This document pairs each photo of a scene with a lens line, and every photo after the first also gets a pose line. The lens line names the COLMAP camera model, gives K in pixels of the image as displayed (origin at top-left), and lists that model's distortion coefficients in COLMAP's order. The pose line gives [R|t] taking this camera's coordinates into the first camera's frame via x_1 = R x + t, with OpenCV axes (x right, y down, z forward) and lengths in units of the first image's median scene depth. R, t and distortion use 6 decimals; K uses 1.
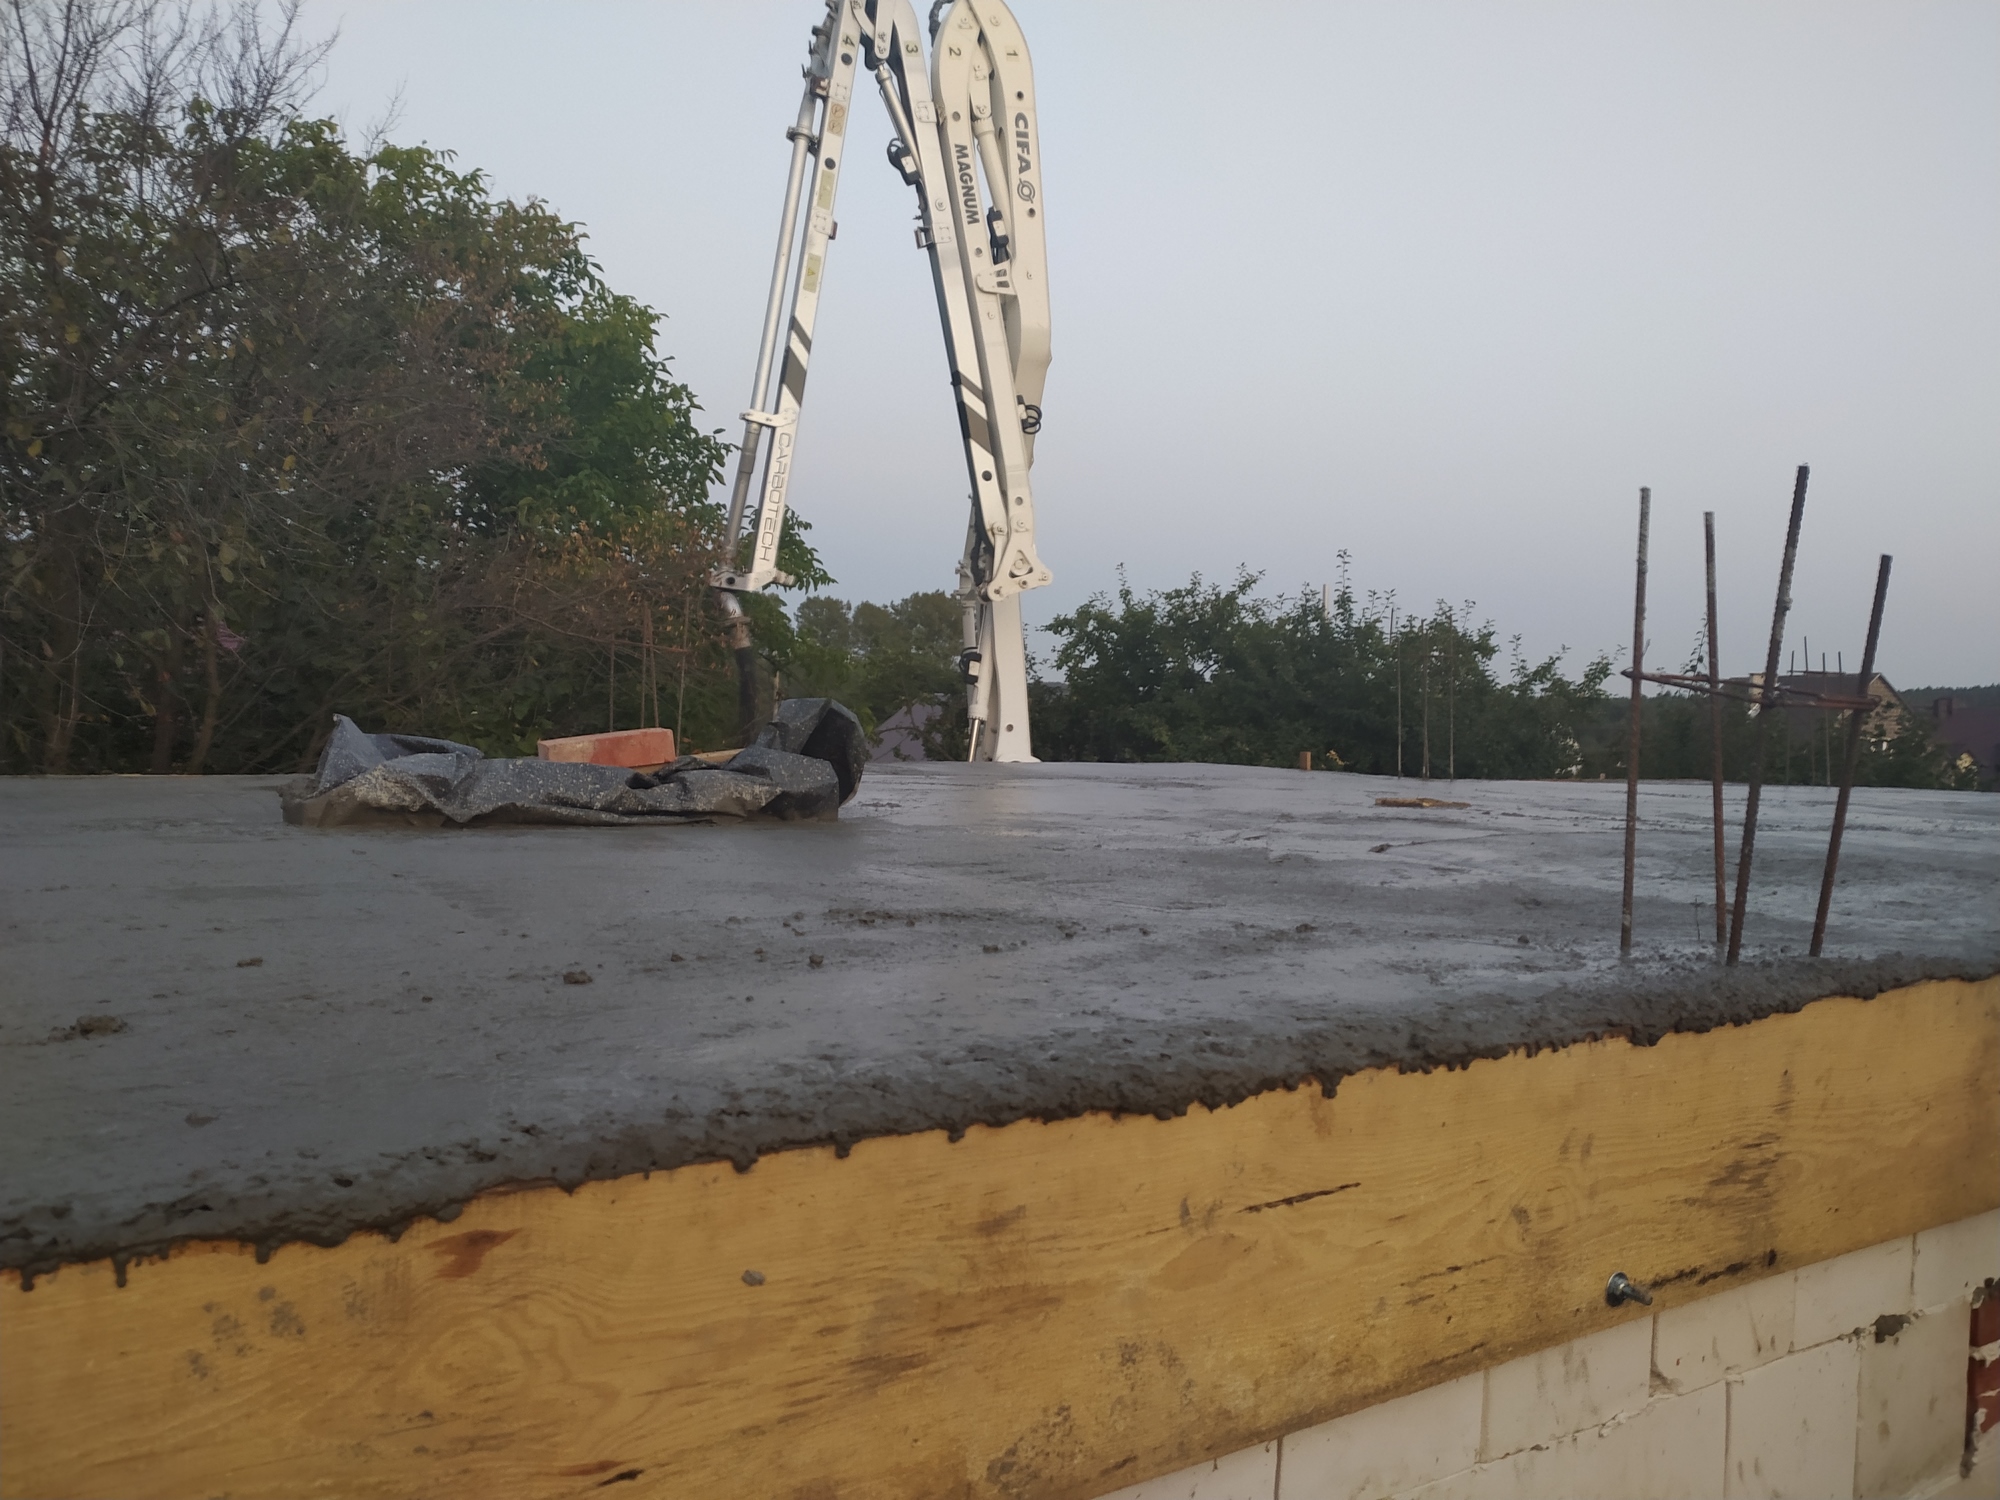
lens RADIAL K [[1512.3, 0, 1000.0], [0, 1512.3, 750.0], [0, 0, 1]] dist [0.117018, -0.163001]
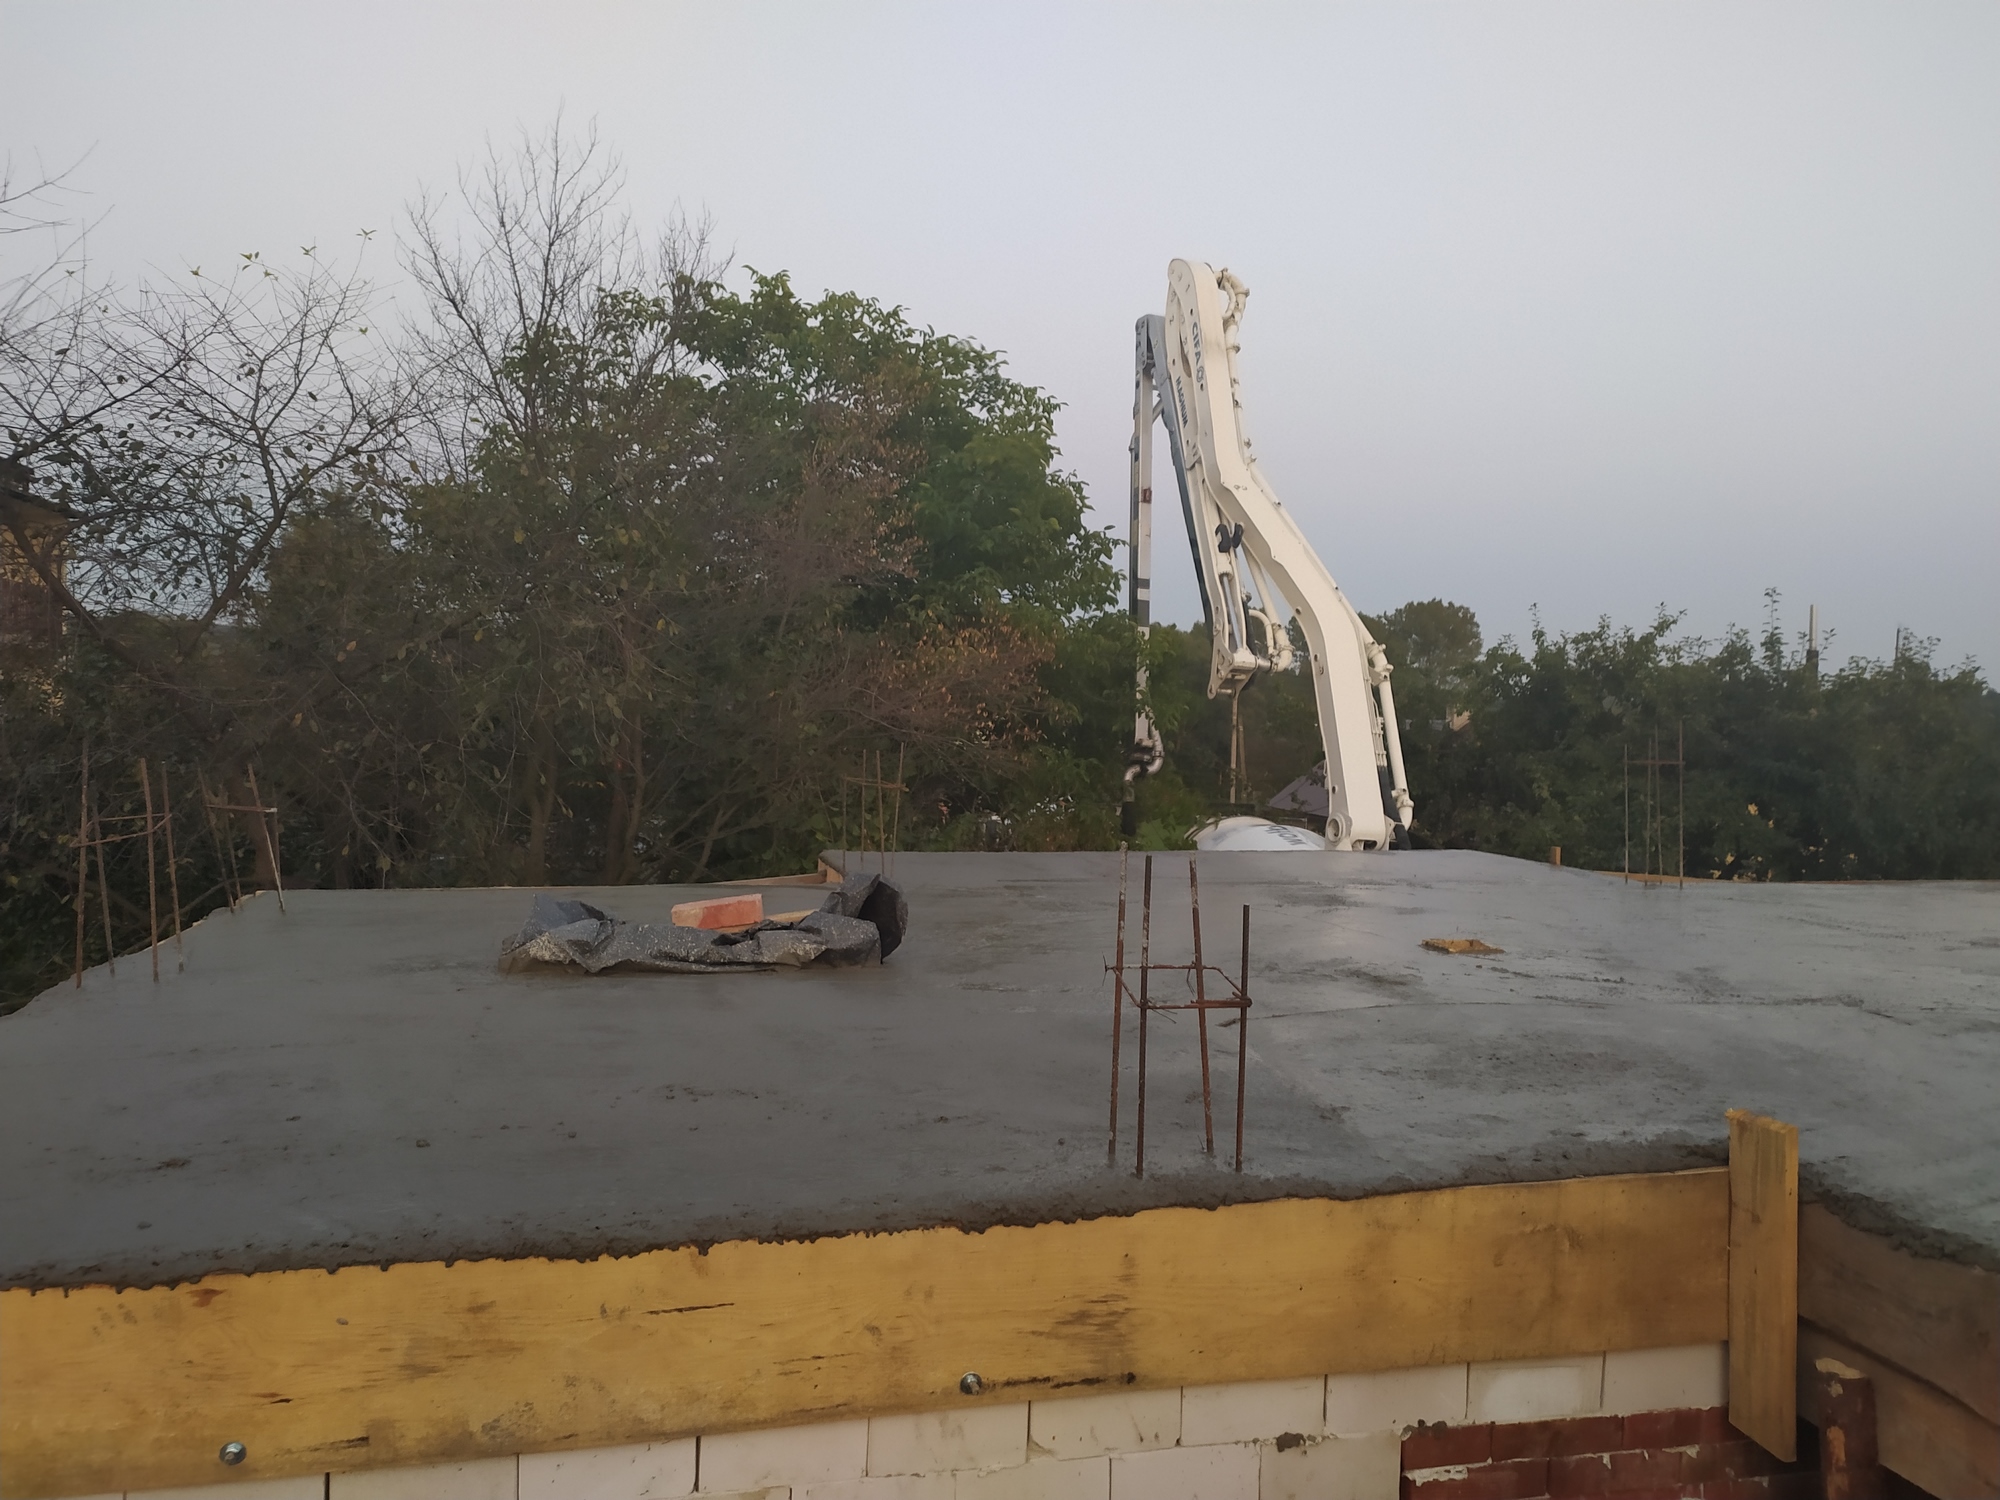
lens RADIAL K [[1525.6, 0, 997.8], [0, 1525.6, 723.5], [0, 0, 1]] dist [0.073739, -0.085644]
pose [[0.943003, -0.006358, -0.332725, 1.018463], [-0.000173, 0.999808, -0.019596, -0.326767], [0.332785, 0.018537, 0.942820, -0.556033]]
